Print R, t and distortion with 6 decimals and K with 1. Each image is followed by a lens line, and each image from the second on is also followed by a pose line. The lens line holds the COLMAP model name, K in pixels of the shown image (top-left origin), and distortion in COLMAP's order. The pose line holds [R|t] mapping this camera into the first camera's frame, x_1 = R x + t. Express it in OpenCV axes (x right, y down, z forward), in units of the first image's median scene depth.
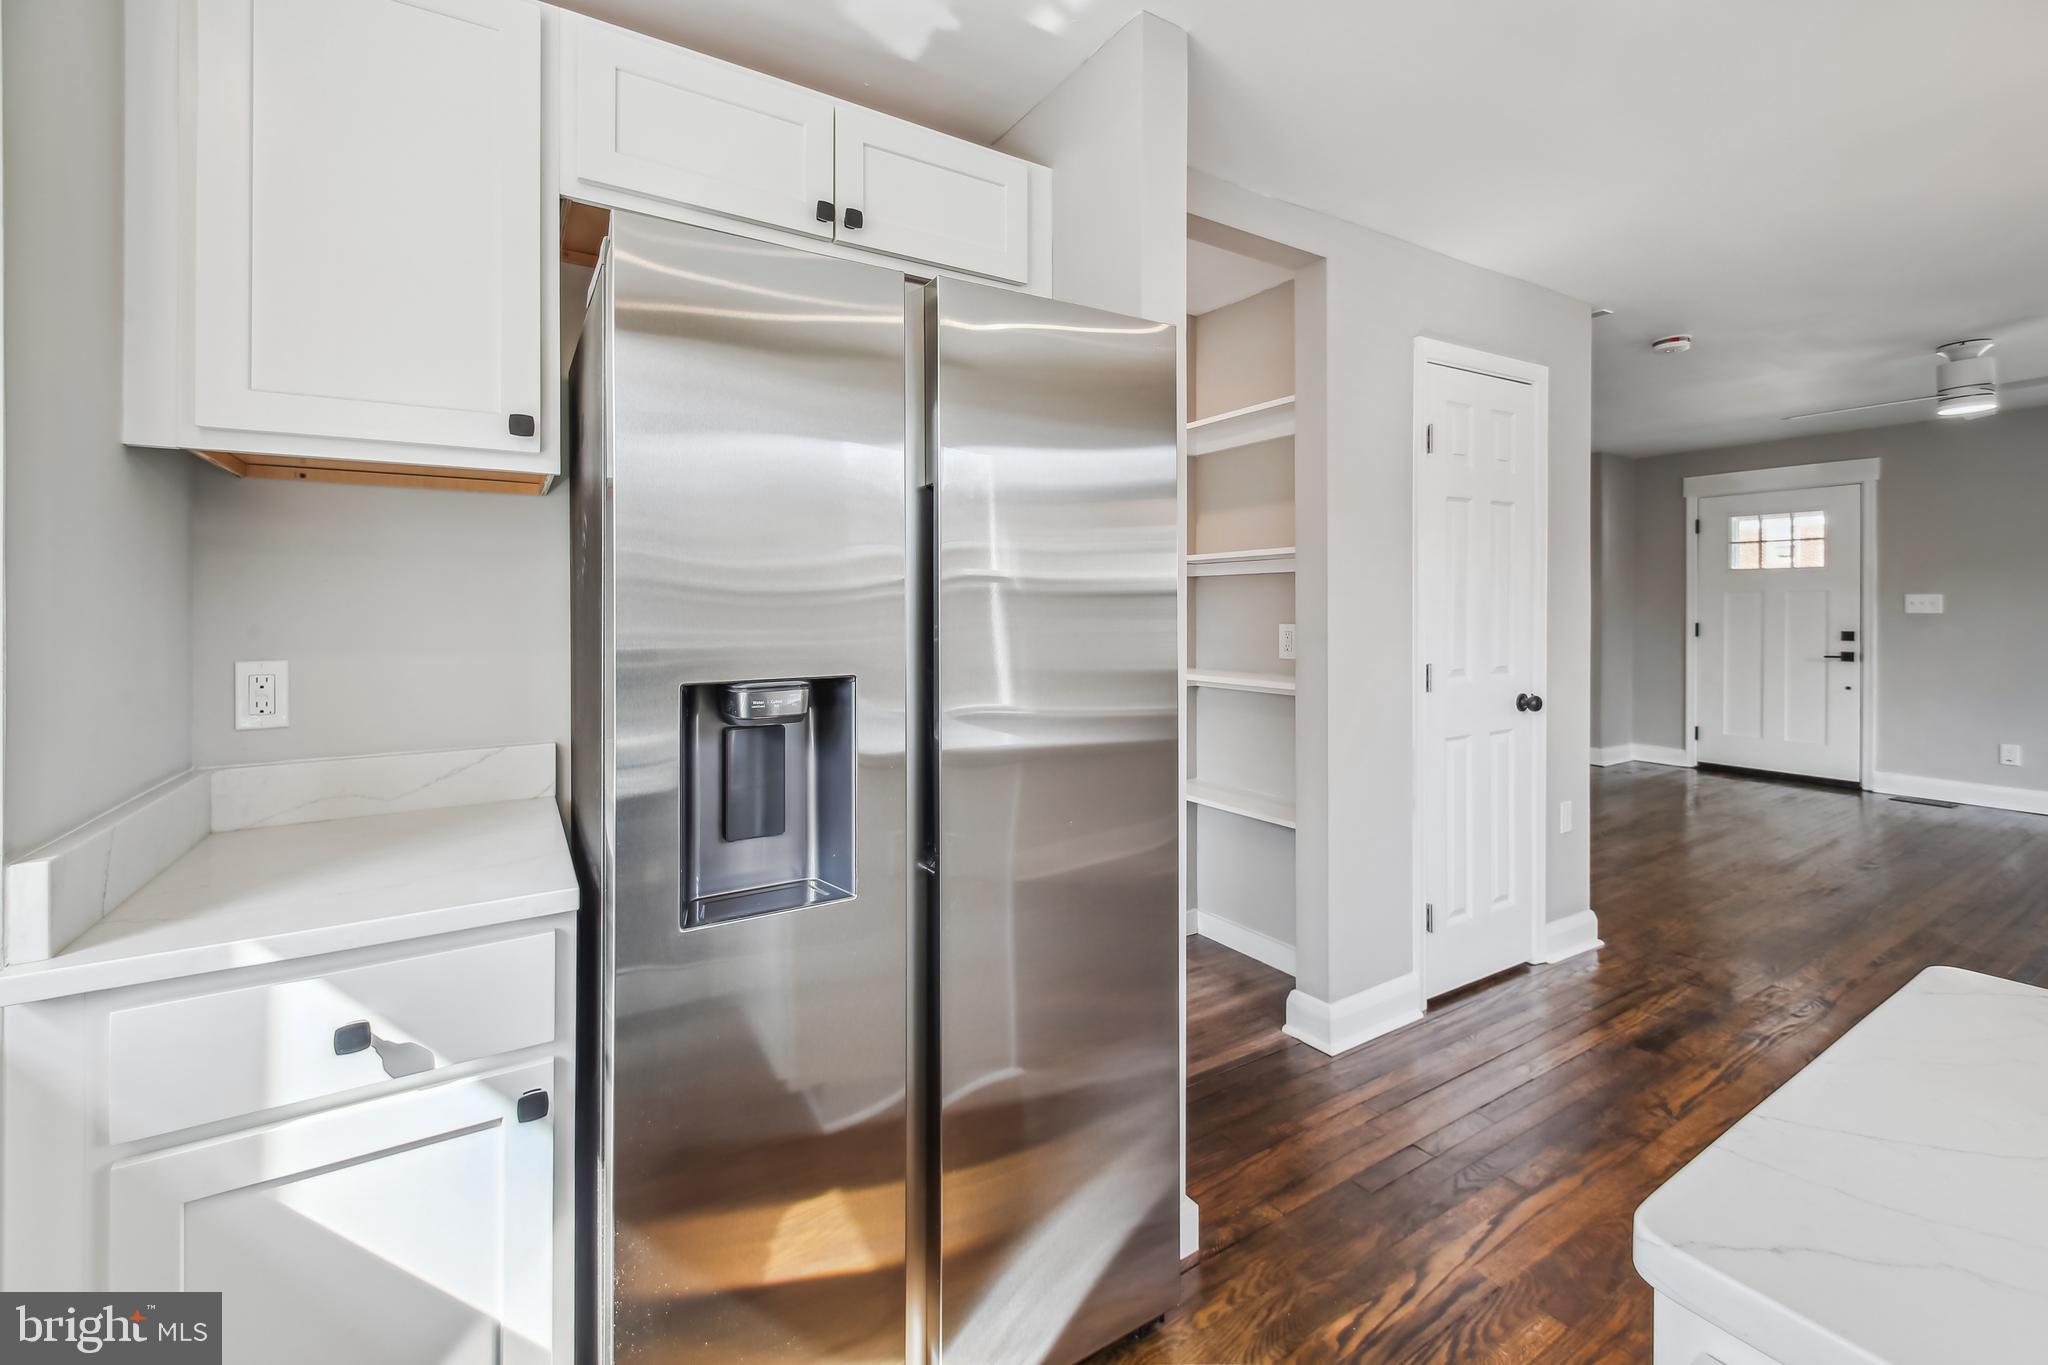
lens RADIAL K [[858.8, 0, 1031.7], [0, 858.8, 605.3], [0, 0, 1]] dist [-0.002782, 0.000131]
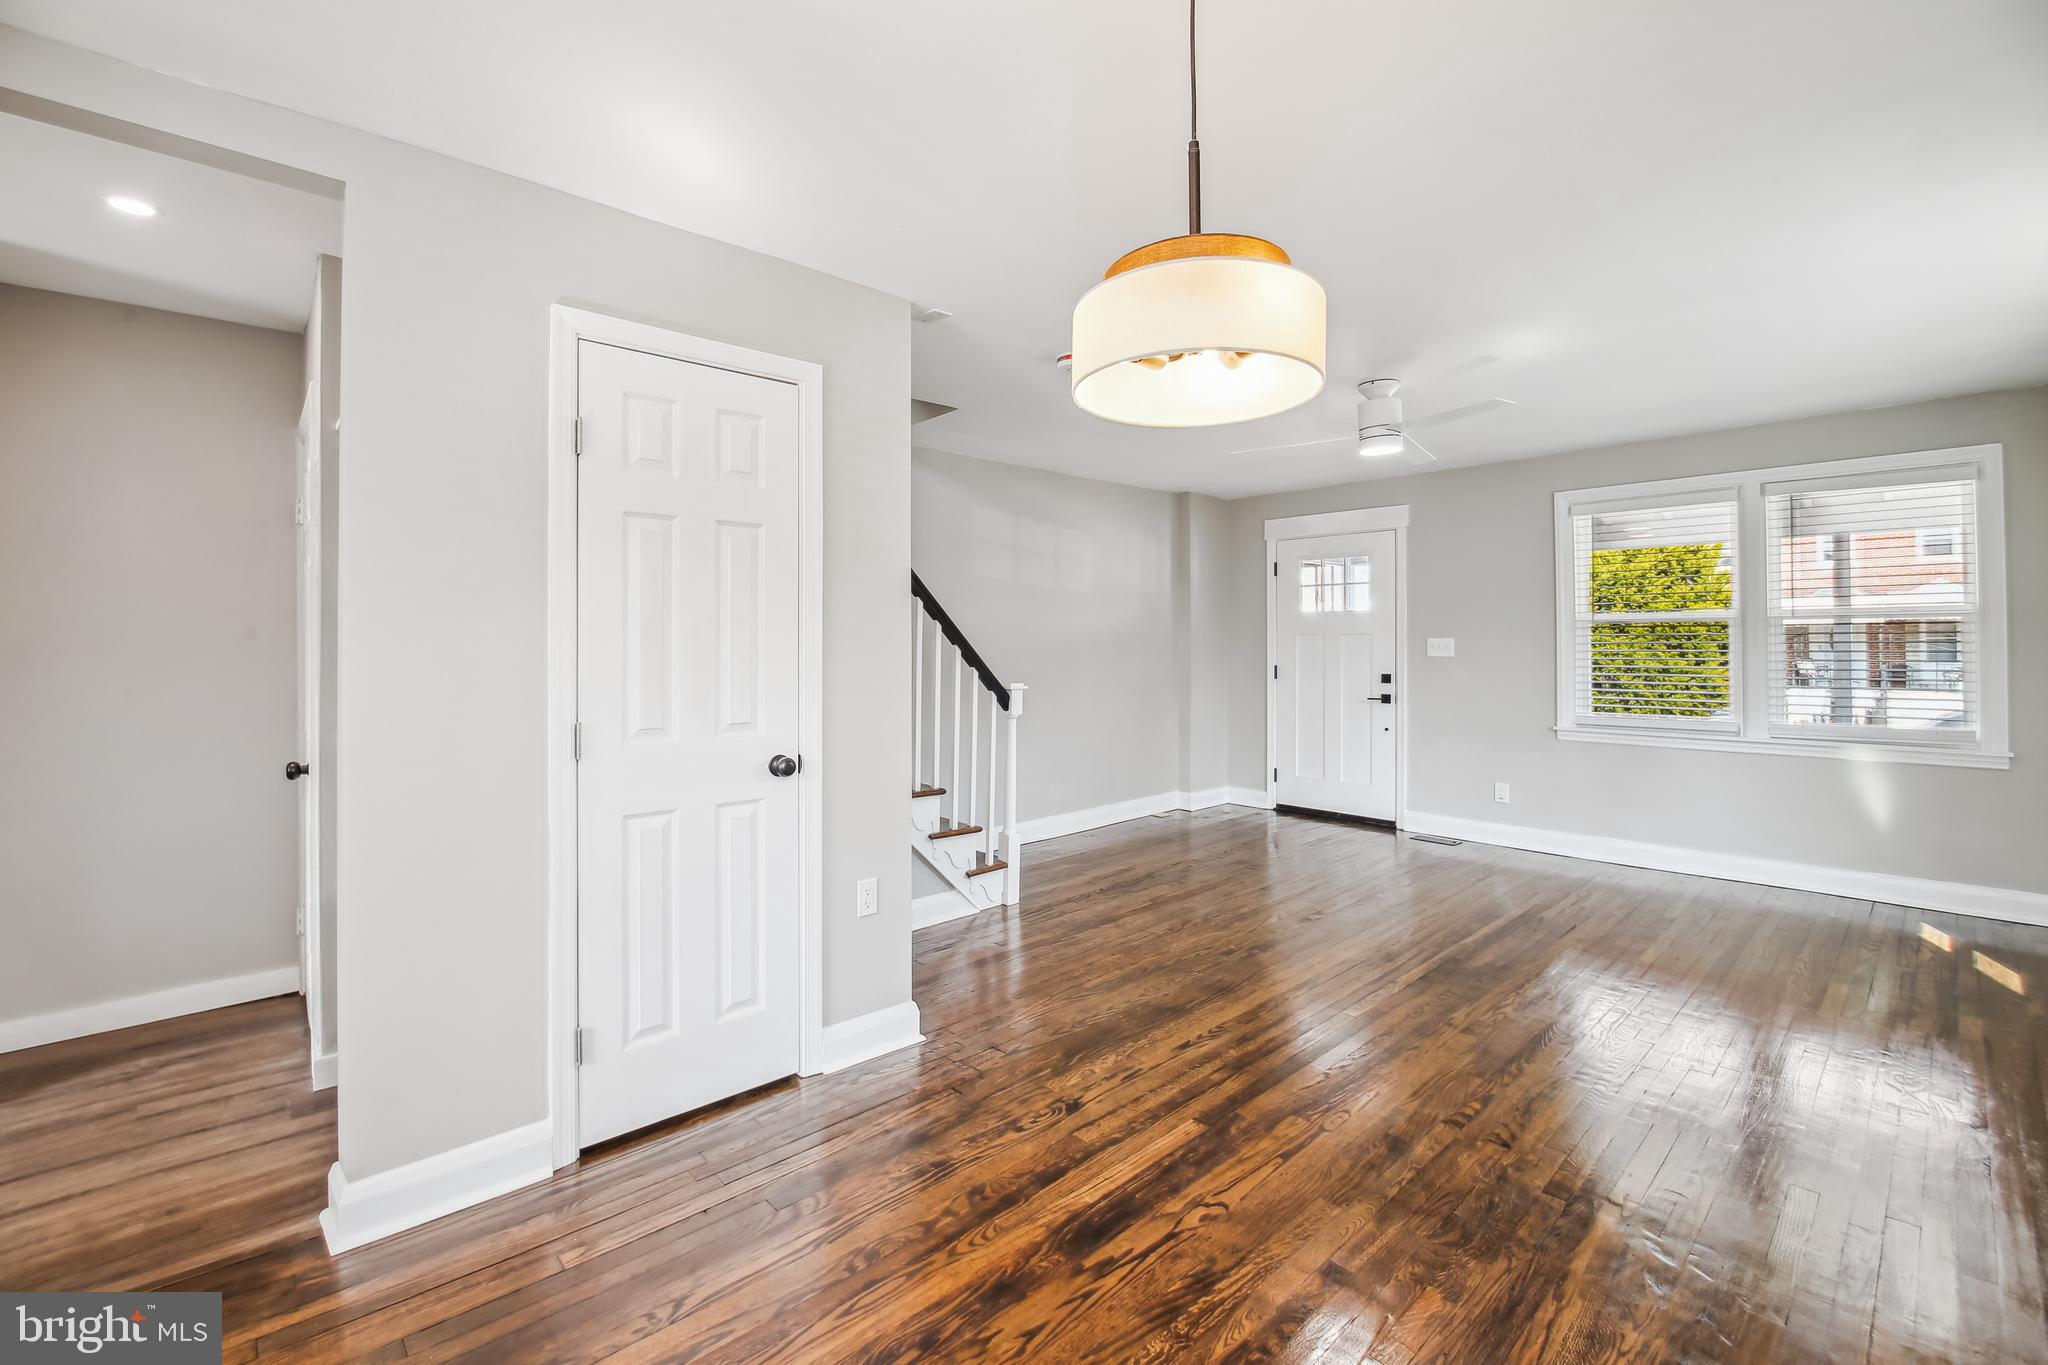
lens RADIAL K [[858.8, 0, 1037.7], [0, 858.8, 643.4], [0, 0, 1]] dist [-0.002782, 0.000131]
pose [[0.982560, 0.005319, 0.185870, 0.374158], [-0.005283, 0.999986, -0.000685, -0.003451], [-0.185871, -0.000308, 0.982574, 0.075809]]
